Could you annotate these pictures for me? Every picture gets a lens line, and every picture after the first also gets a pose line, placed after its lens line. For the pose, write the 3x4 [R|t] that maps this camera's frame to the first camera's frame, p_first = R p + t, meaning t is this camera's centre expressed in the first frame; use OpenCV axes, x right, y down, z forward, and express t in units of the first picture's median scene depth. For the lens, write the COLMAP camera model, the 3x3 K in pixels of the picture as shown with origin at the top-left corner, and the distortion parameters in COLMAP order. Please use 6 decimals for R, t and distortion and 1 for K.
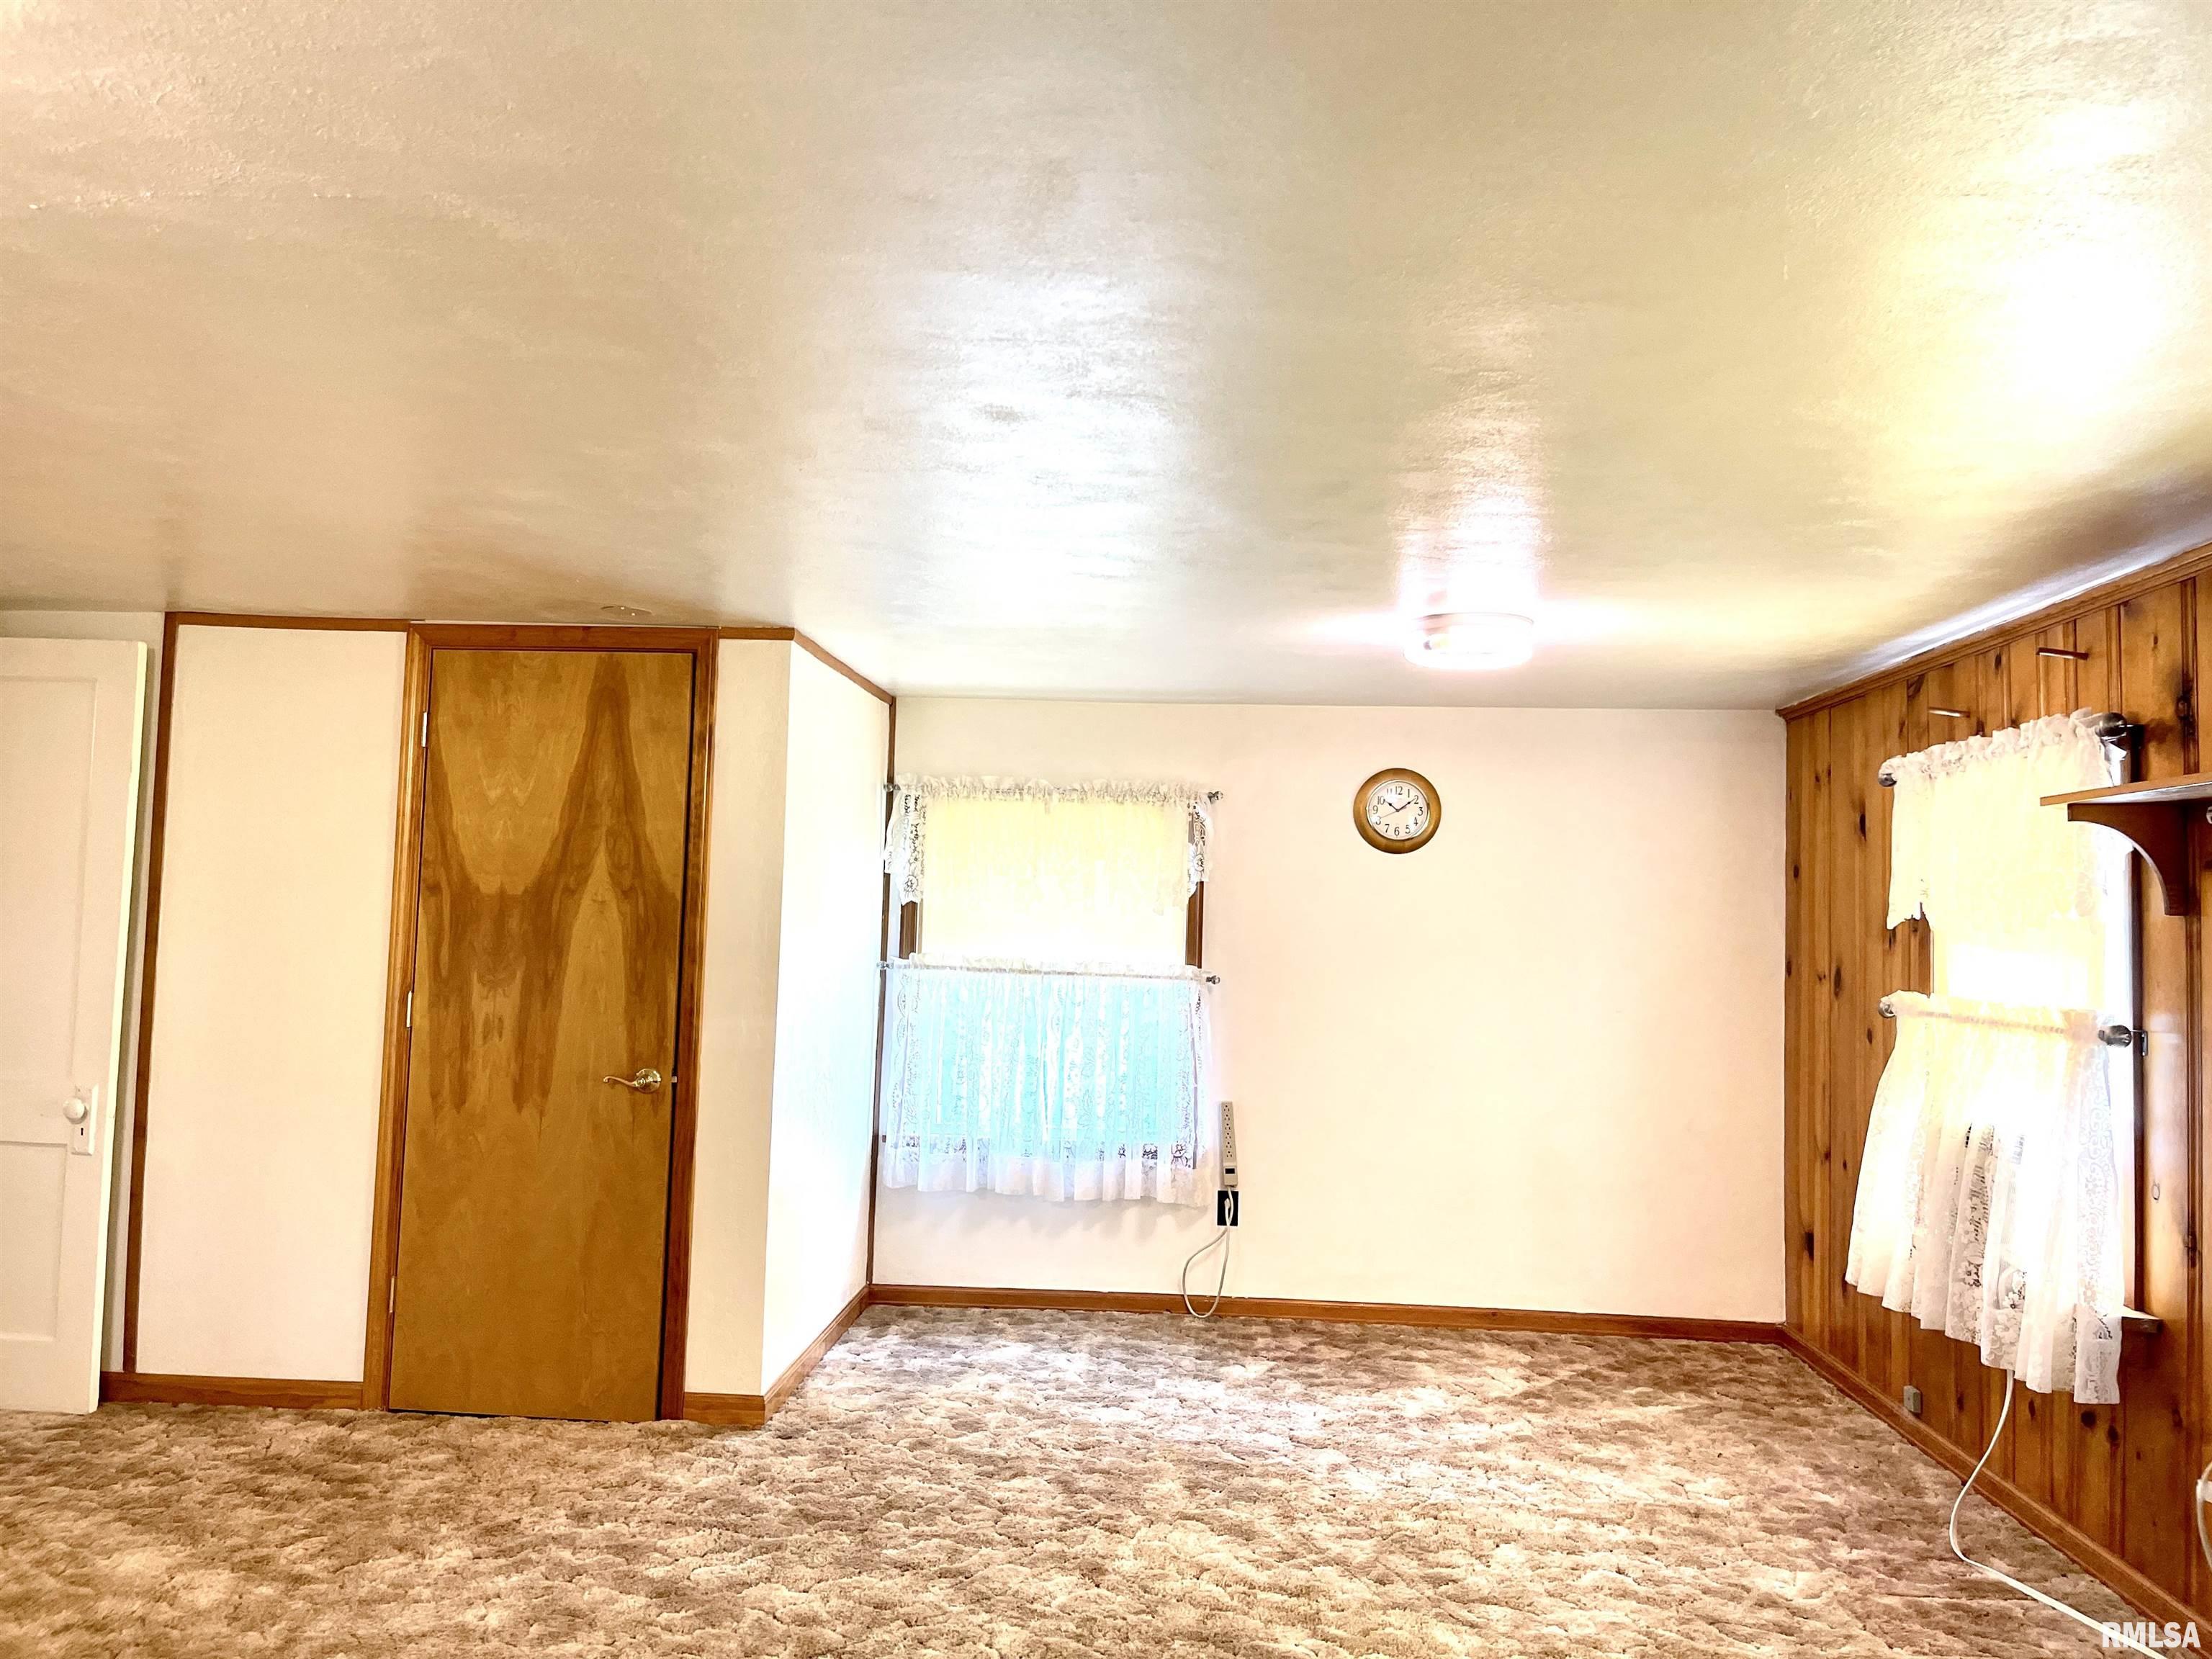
lens RADIAL K [[1667.3, 0, 1103.1], [0, 1667.3, 831.3], [0, 0, 1]] dist [0.063313, -0.090392]
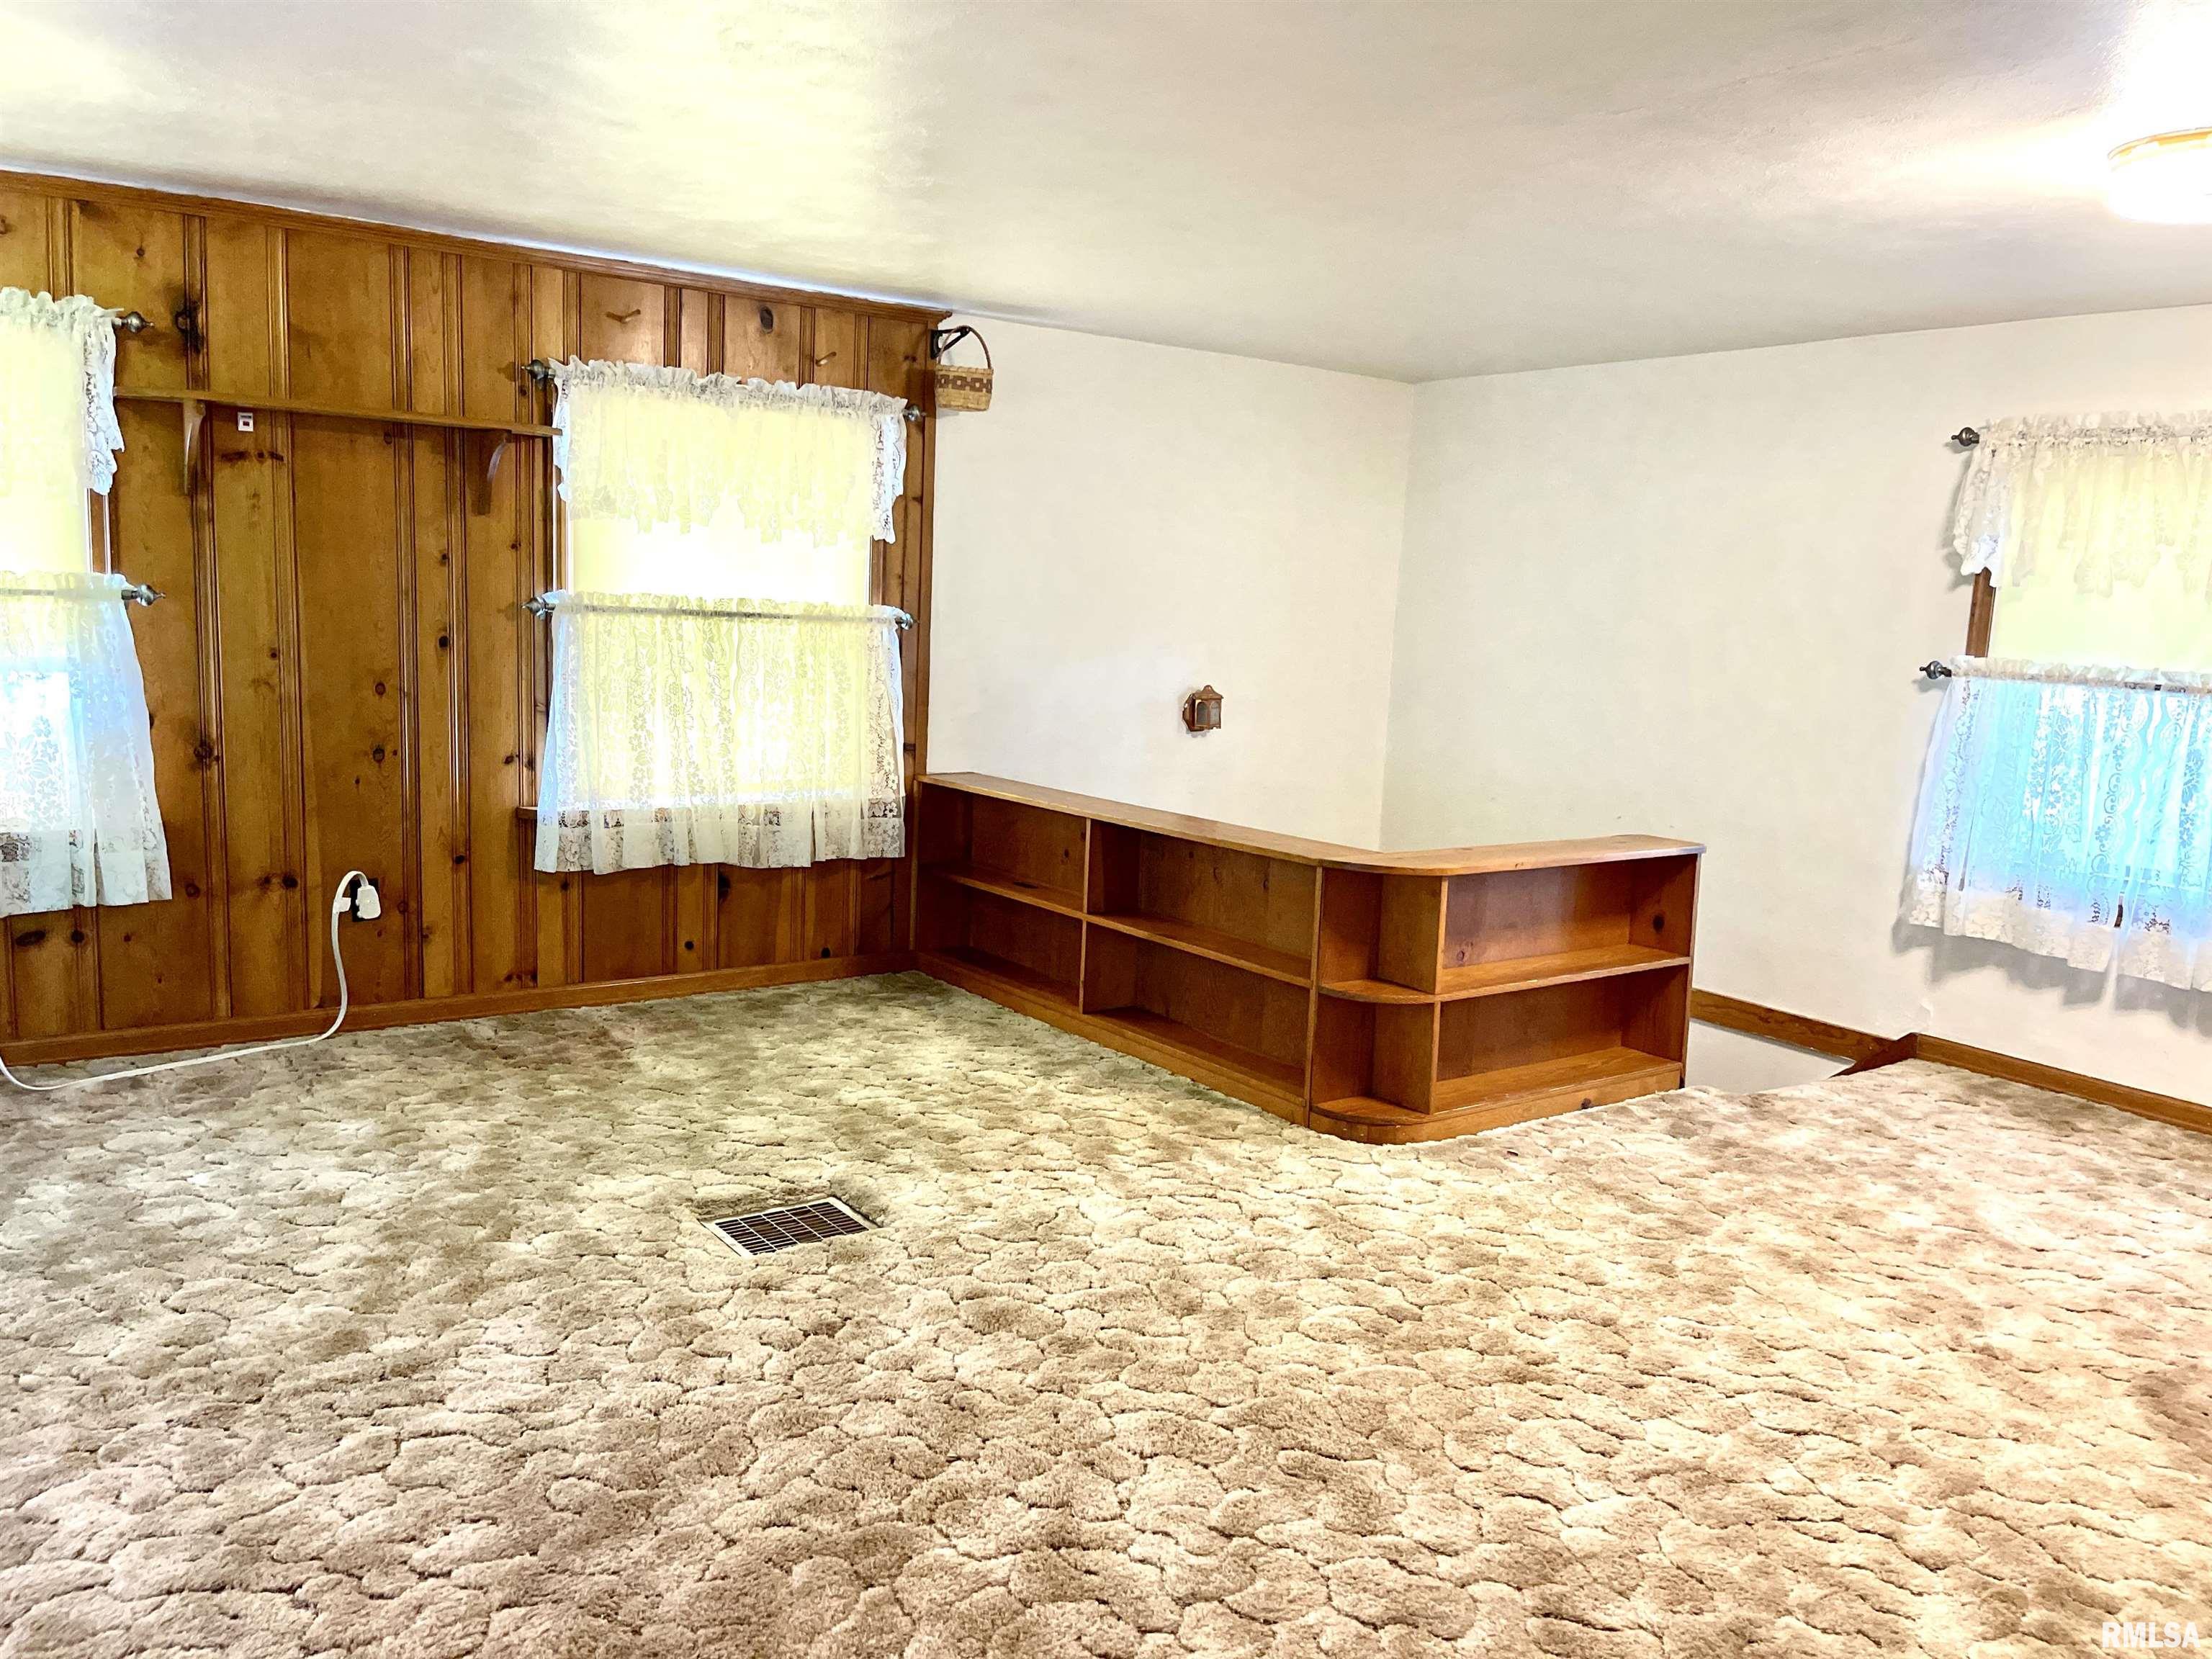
lens RADIAL K [[1667.3, 0, 1101.8], [0, 1667.3, 838.2], [0, 0, 1]] dist [0.063313, -0.090392]
pose [[-0.633453, -0.169656, 0.754953, -0.674280], [-0.103352, 0.985476, 0.134741, 0.055221], [-0.766848, 0.007326, -0.641787, 1.121510]]
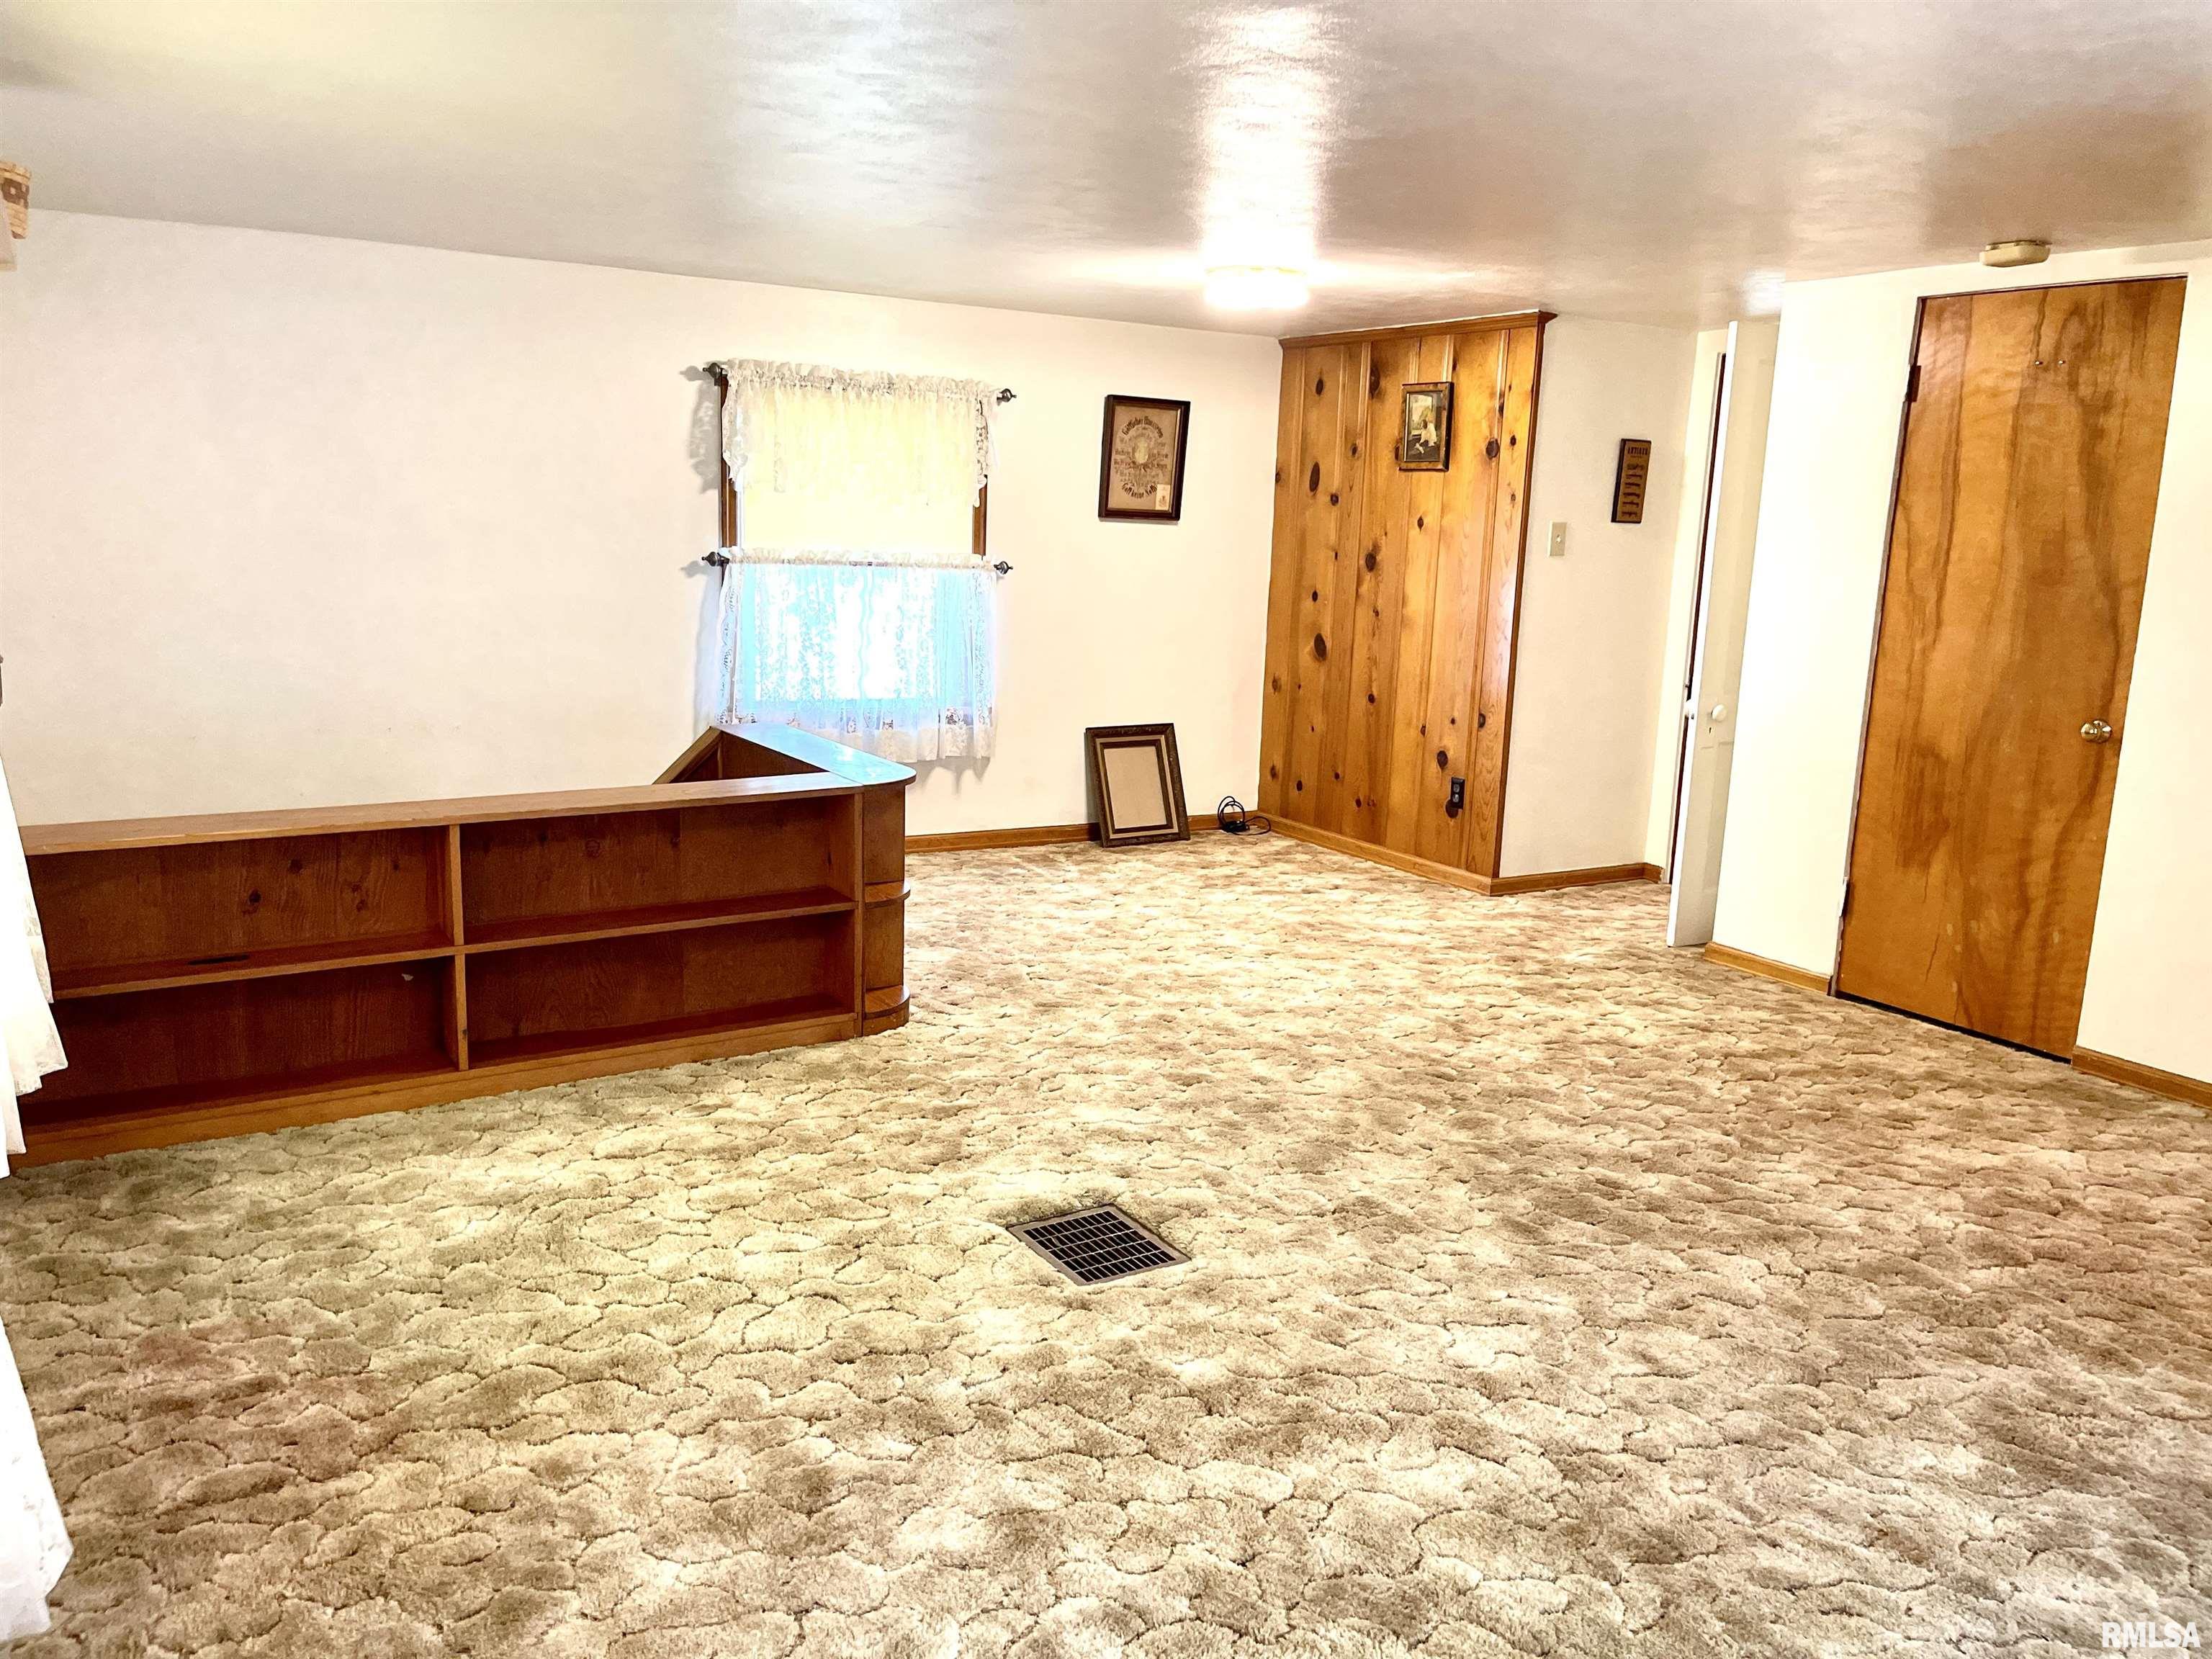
lens RADIAL K [[1667.3, 0, 1125.7], [0, 1667.3, 836.9], [0, 0, 1]] dist [0.063313, -0.090392]
pose [[-0.815106, 0.057450, -0.576457, 0.509479], [-0.024835, 0.990690, 0.133850, 0.074446], [0.578780, 0.123418, -0.806091, 1.343951]]
